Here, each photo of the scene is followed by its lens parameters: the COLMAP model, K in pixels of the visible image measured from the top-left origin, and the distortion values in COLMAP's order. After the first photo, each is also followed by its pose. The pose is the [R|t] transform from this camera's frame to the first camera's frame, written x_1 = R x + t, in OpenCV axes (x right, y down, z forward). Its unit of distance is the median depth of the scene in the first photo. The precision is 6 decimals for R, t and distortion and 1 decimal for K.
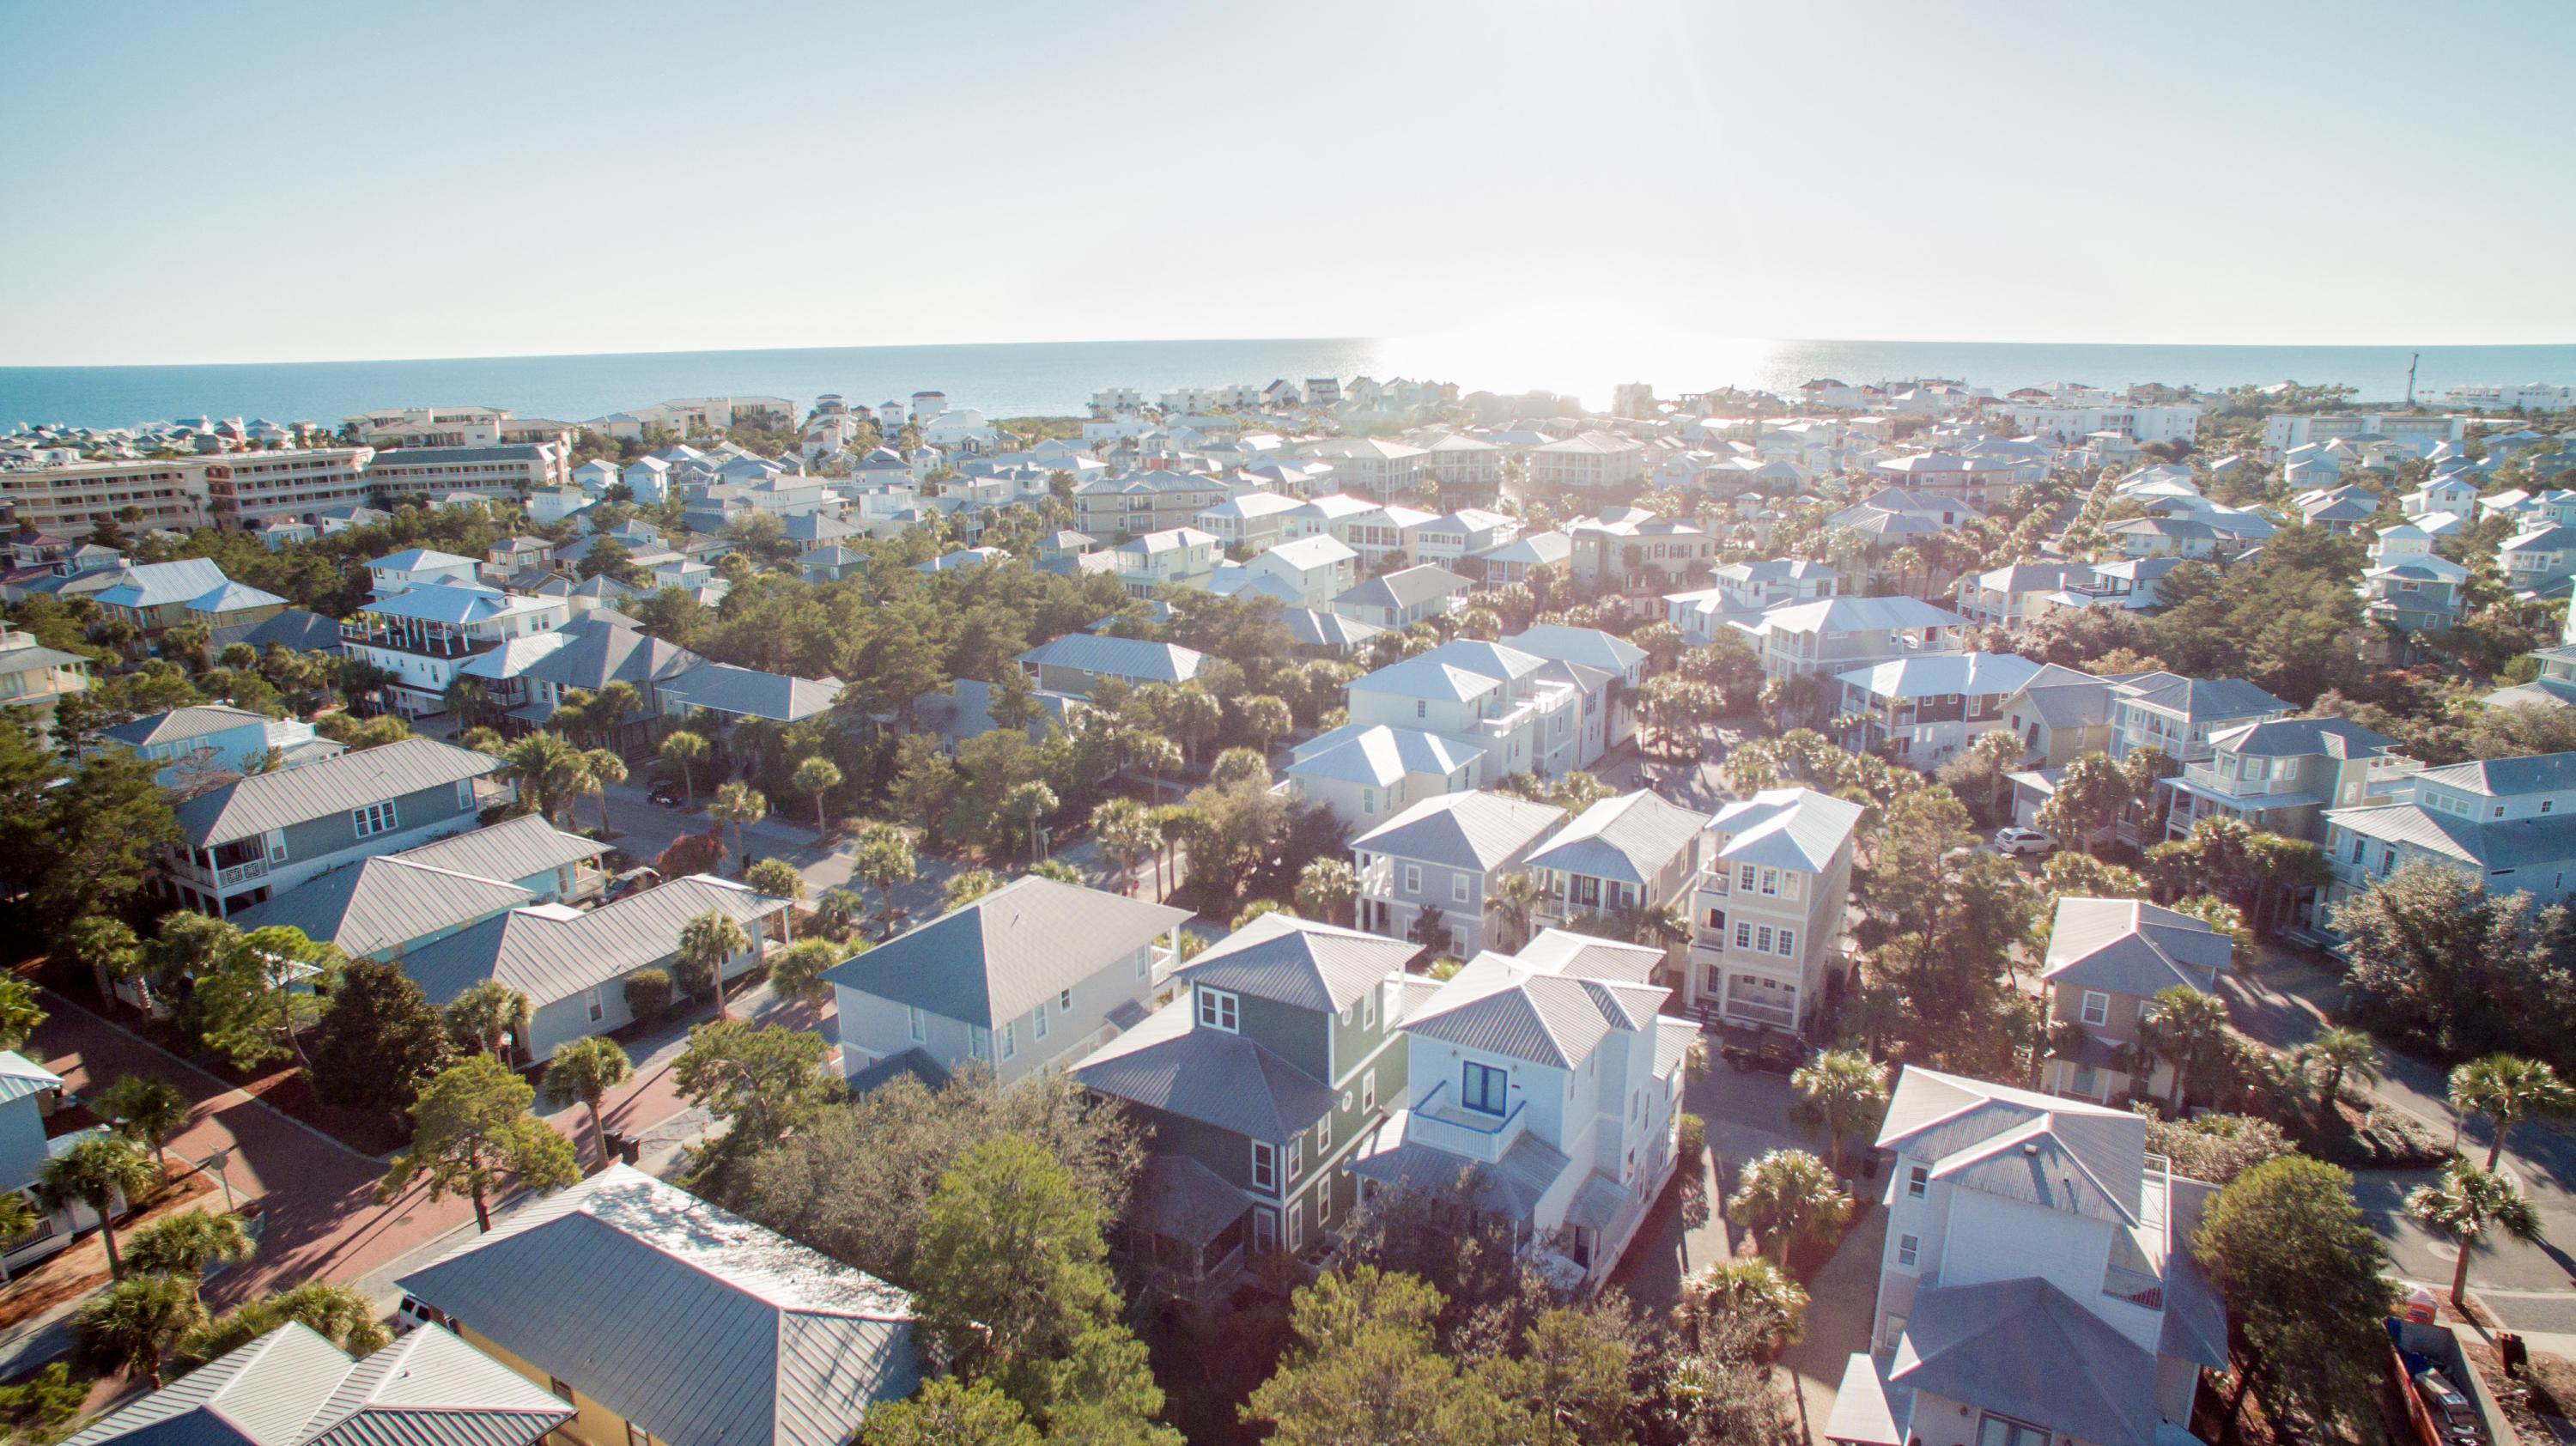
lens RADIAL K [[1493.7, 0, 1288.0], [0, 1493.7, 723.0], [0, 0, 1]] dist [-0.130794, 0.094883]
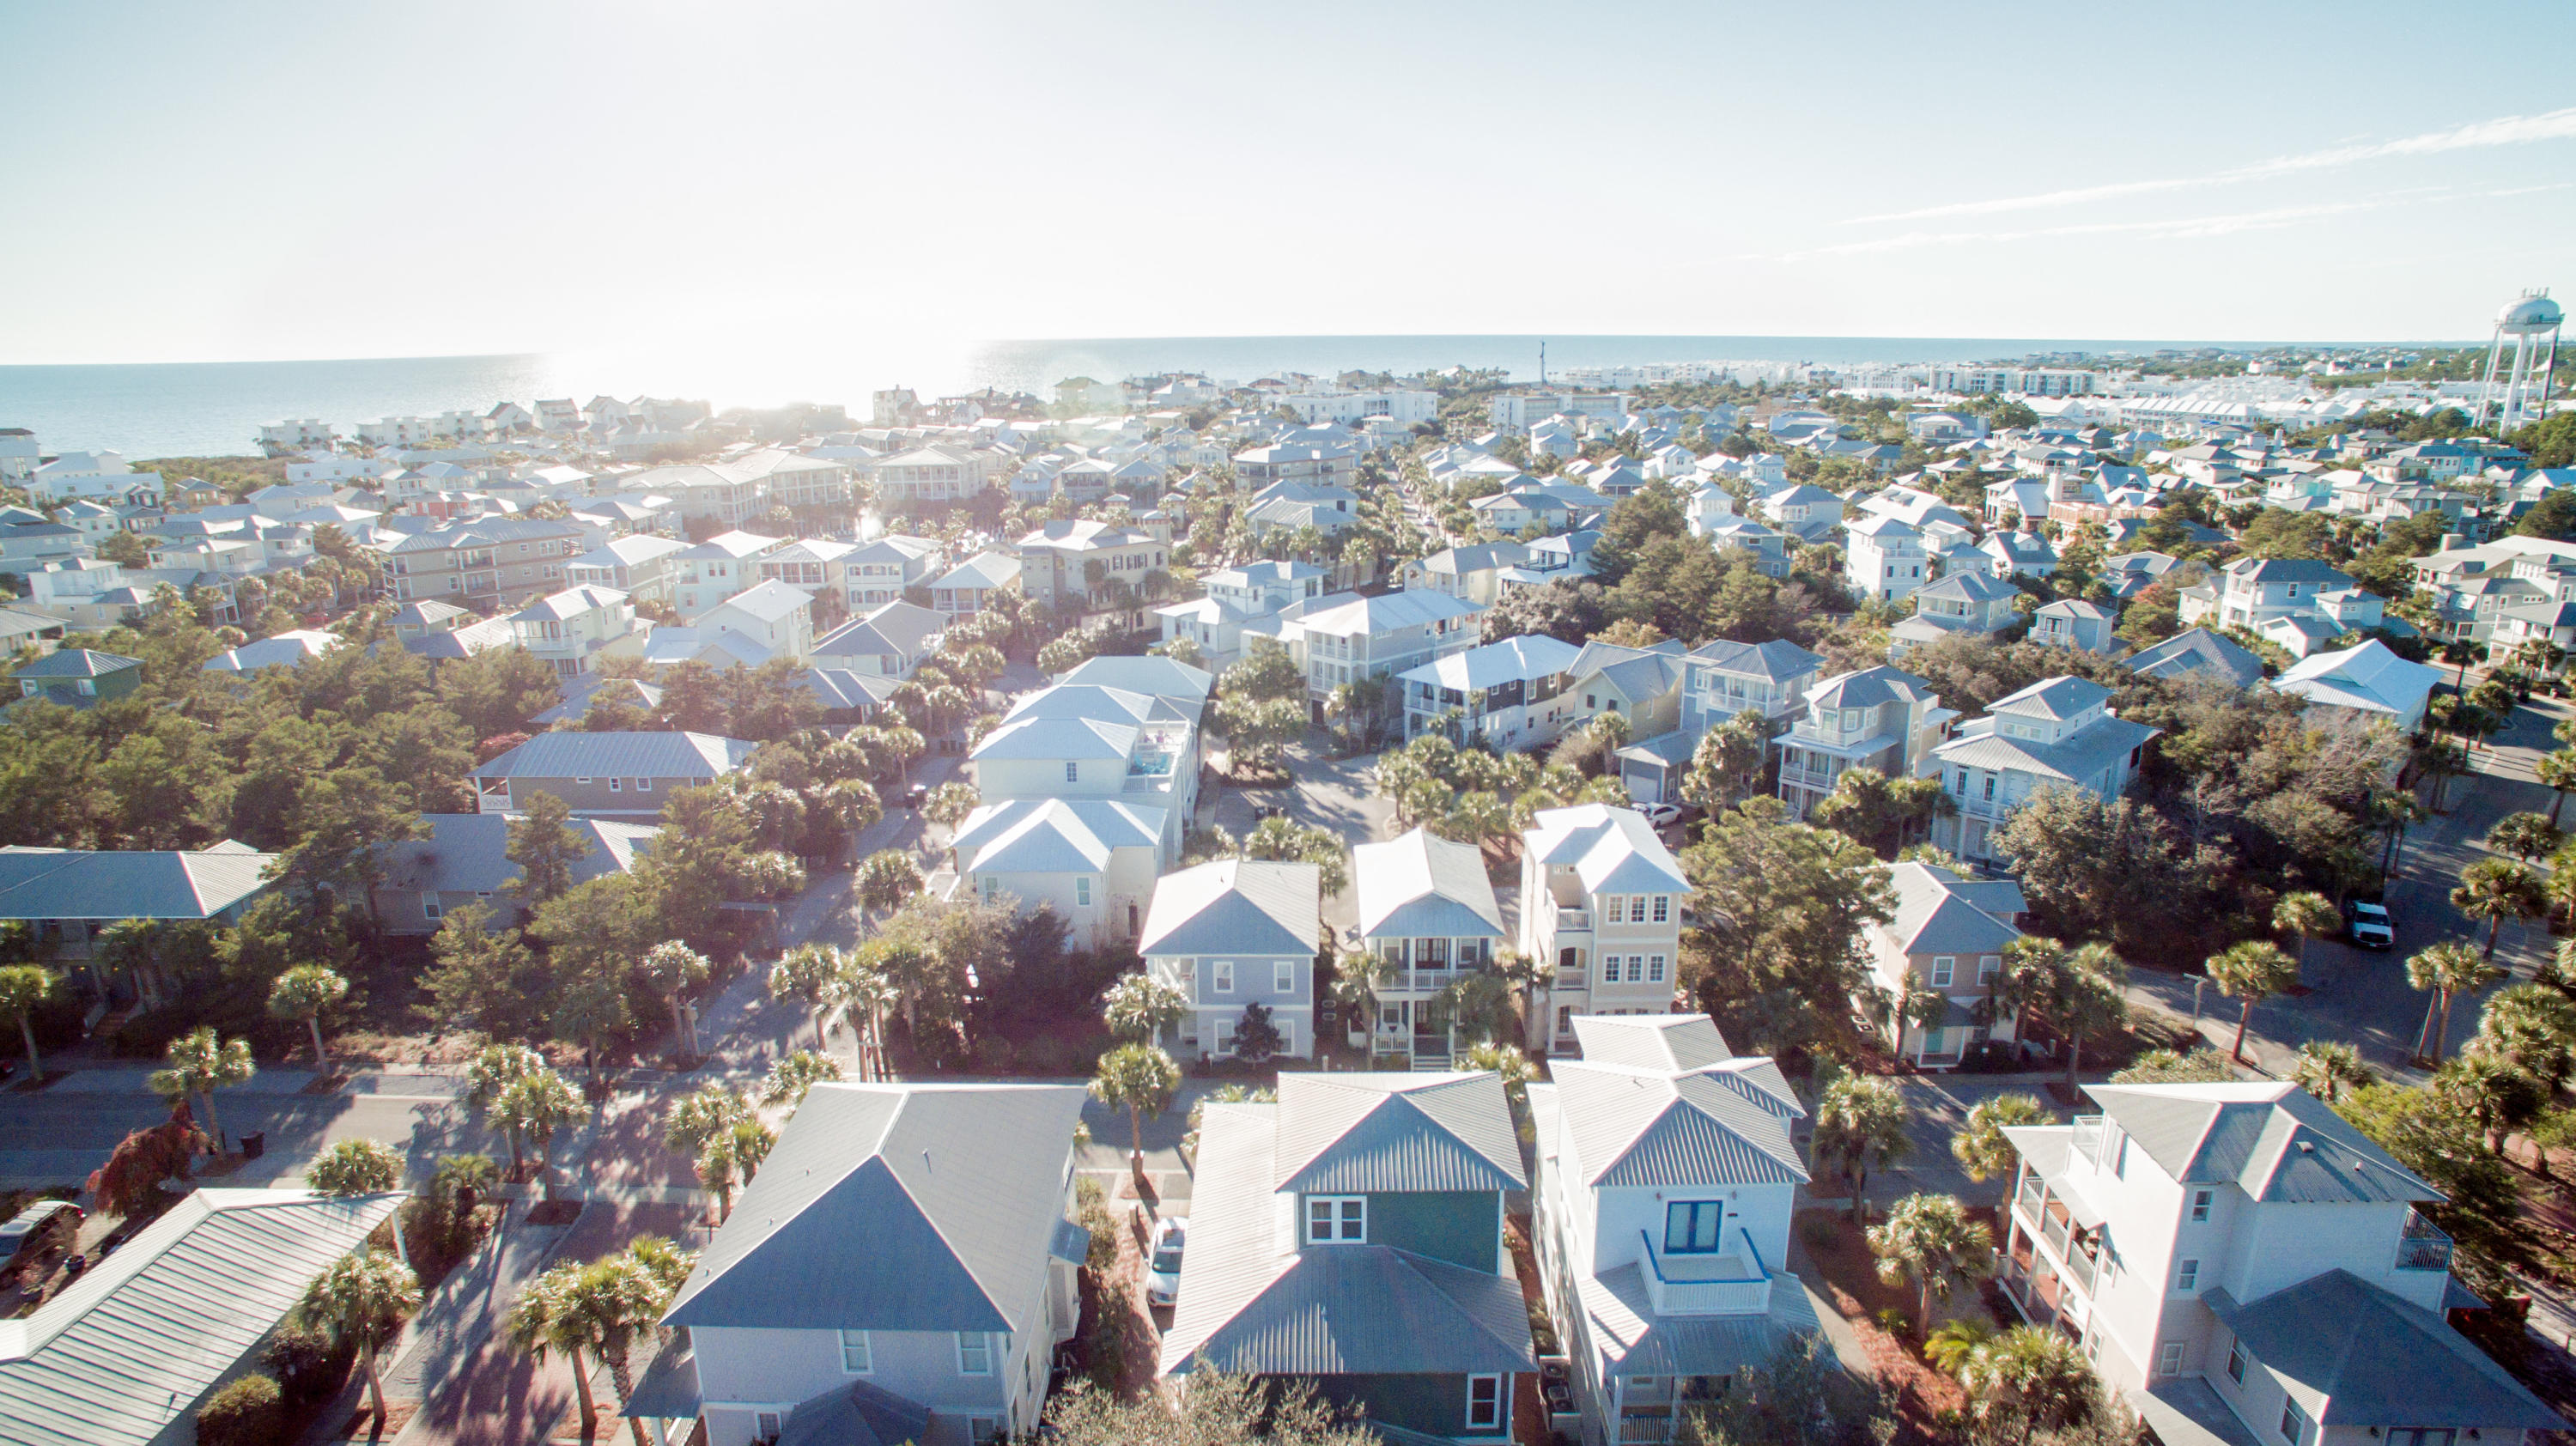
lens RADIAL K [[1493.7, 0, 1288.0], [0, 1493.7, 723.0], [0, 0, 1]] dist [-0.130794, 0.094883]
pose [[0.869675, -0.127828, 0.476786, -0.217784], [0.129188, 0.991163, 0.030090, -0.048904], [-0.476419, 0.035427, 0.878504, 0.177364]]
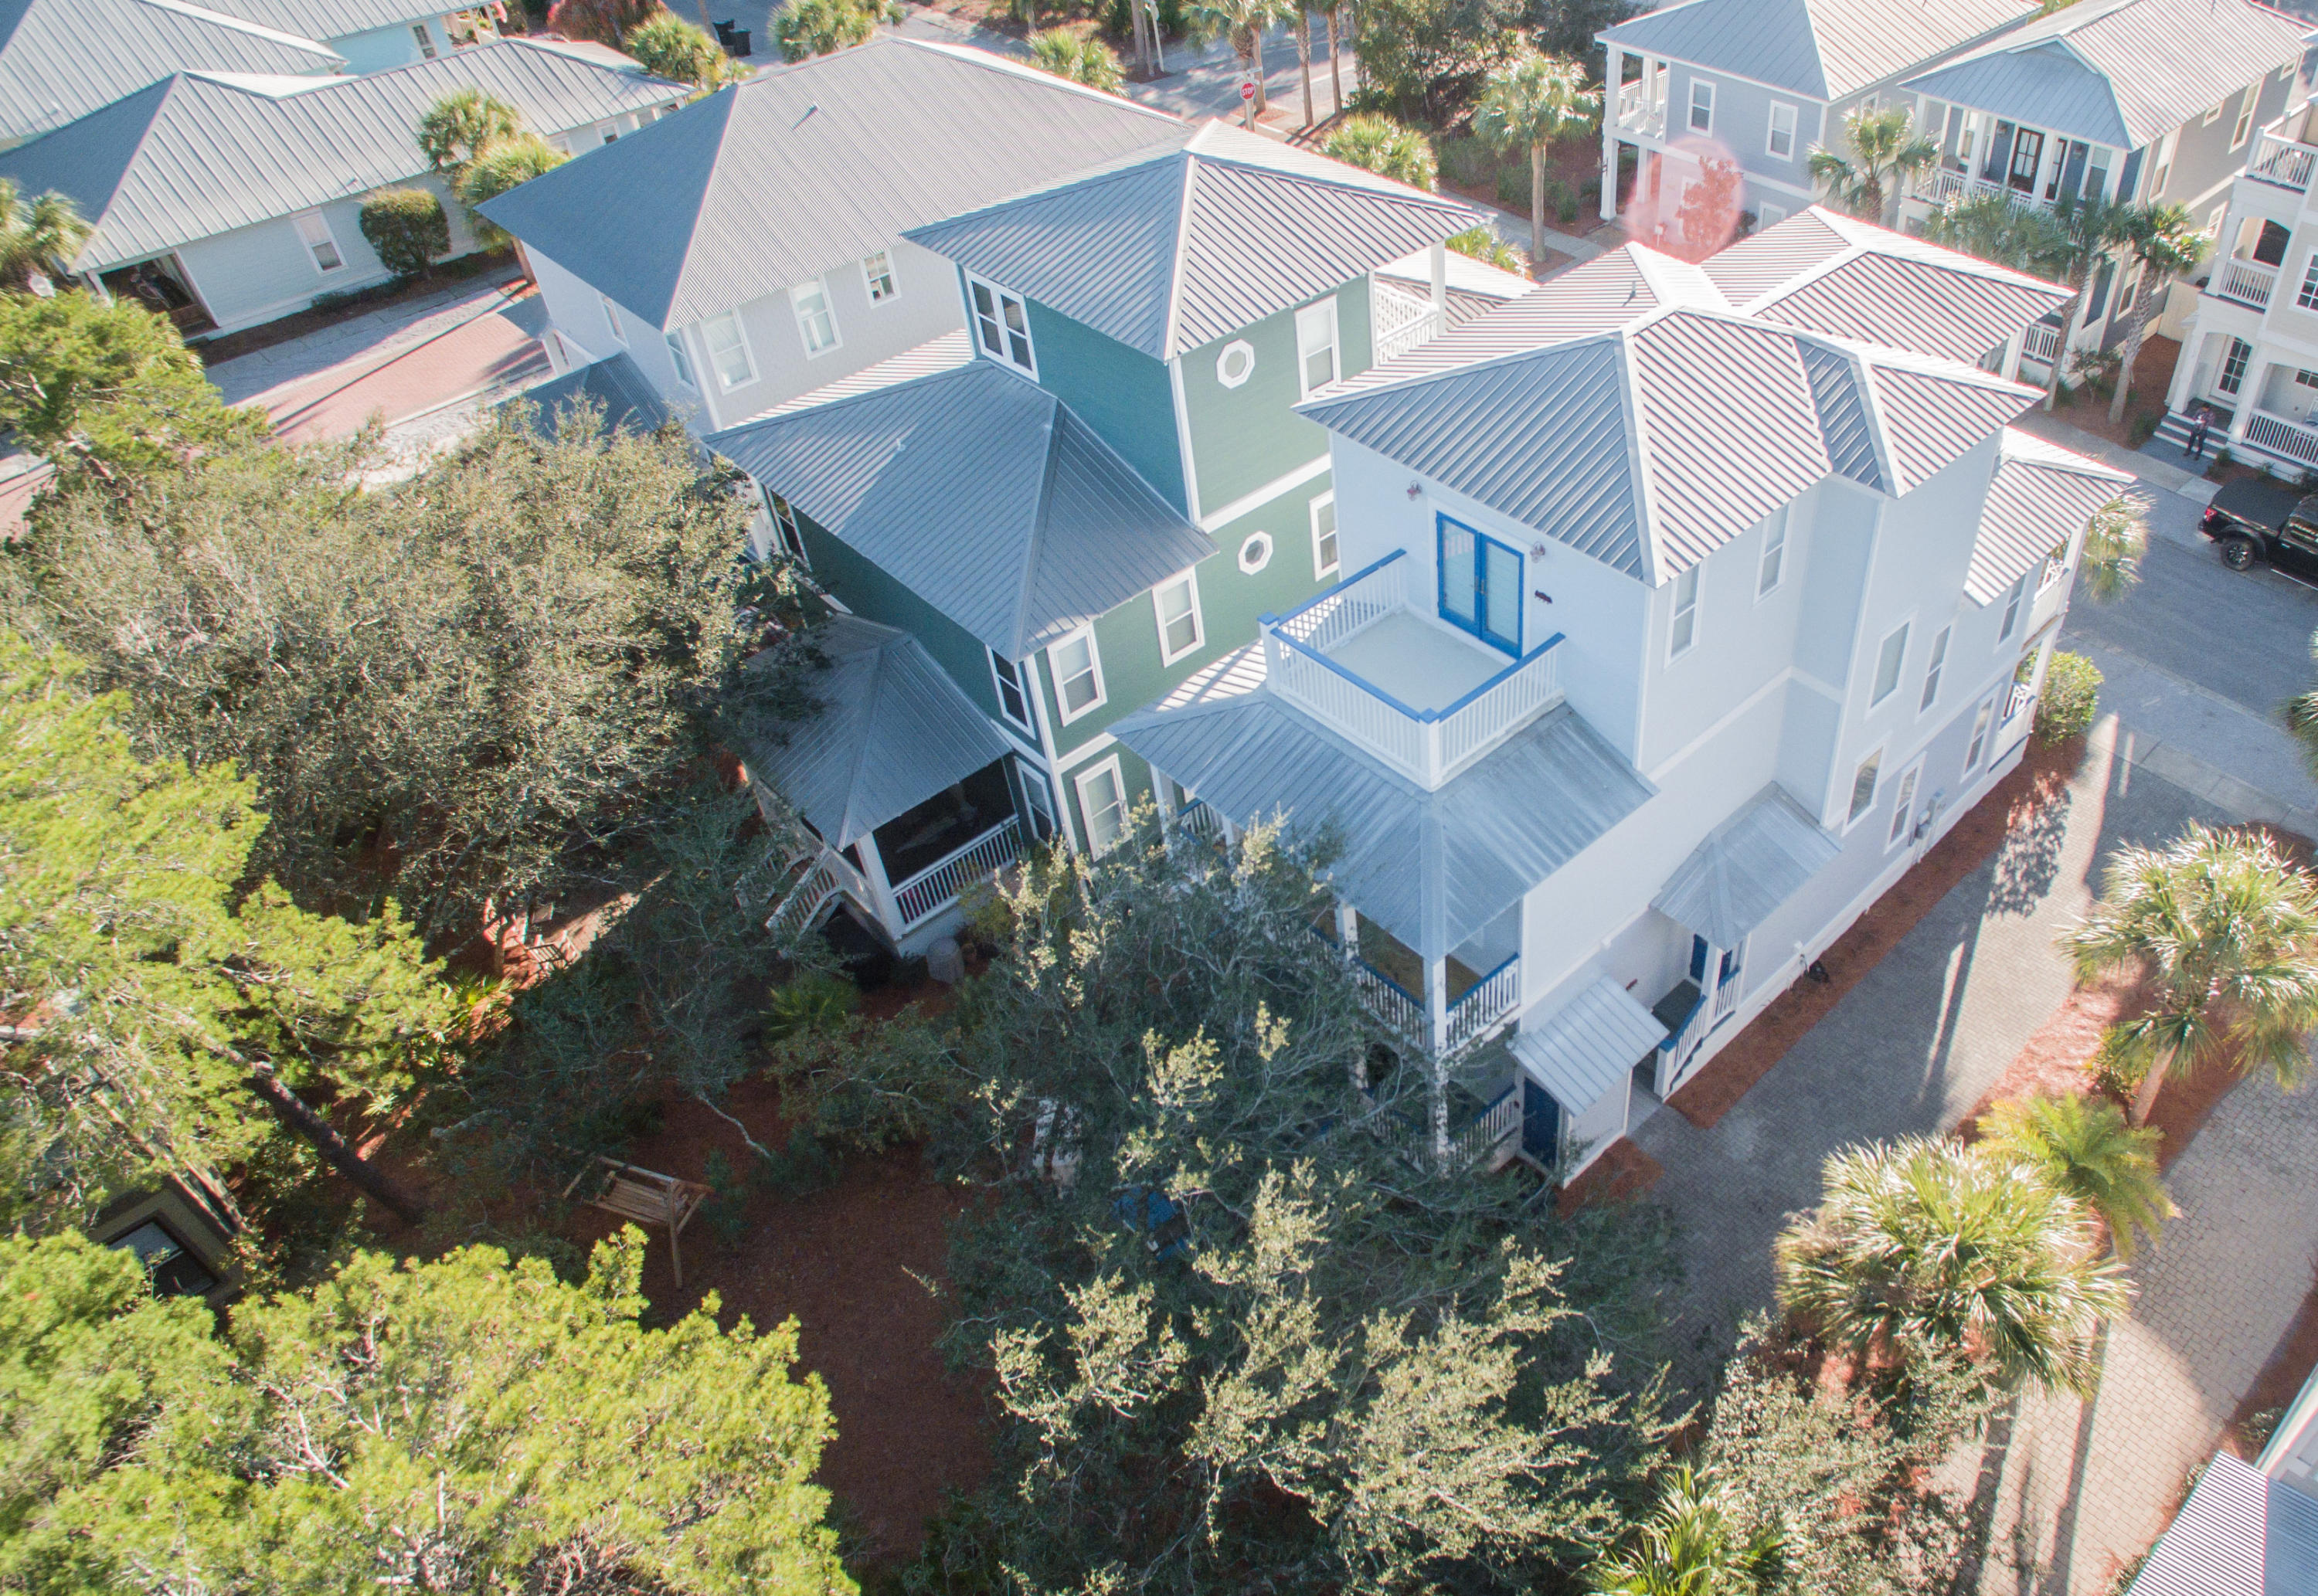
lens RADIAL K [[1650.1, 0, 1448.7], [0, 1650.1, 794.8], [0, 0, 1]] dist [-0.072921, 0.006451]
pose [[0.973908, 0.147518, -0.172457, 0.104460], [-0.051355, 0.883457, 0.465689, 0.044061], [0.221056, -0.444682, 0.867982, 0.289713]]
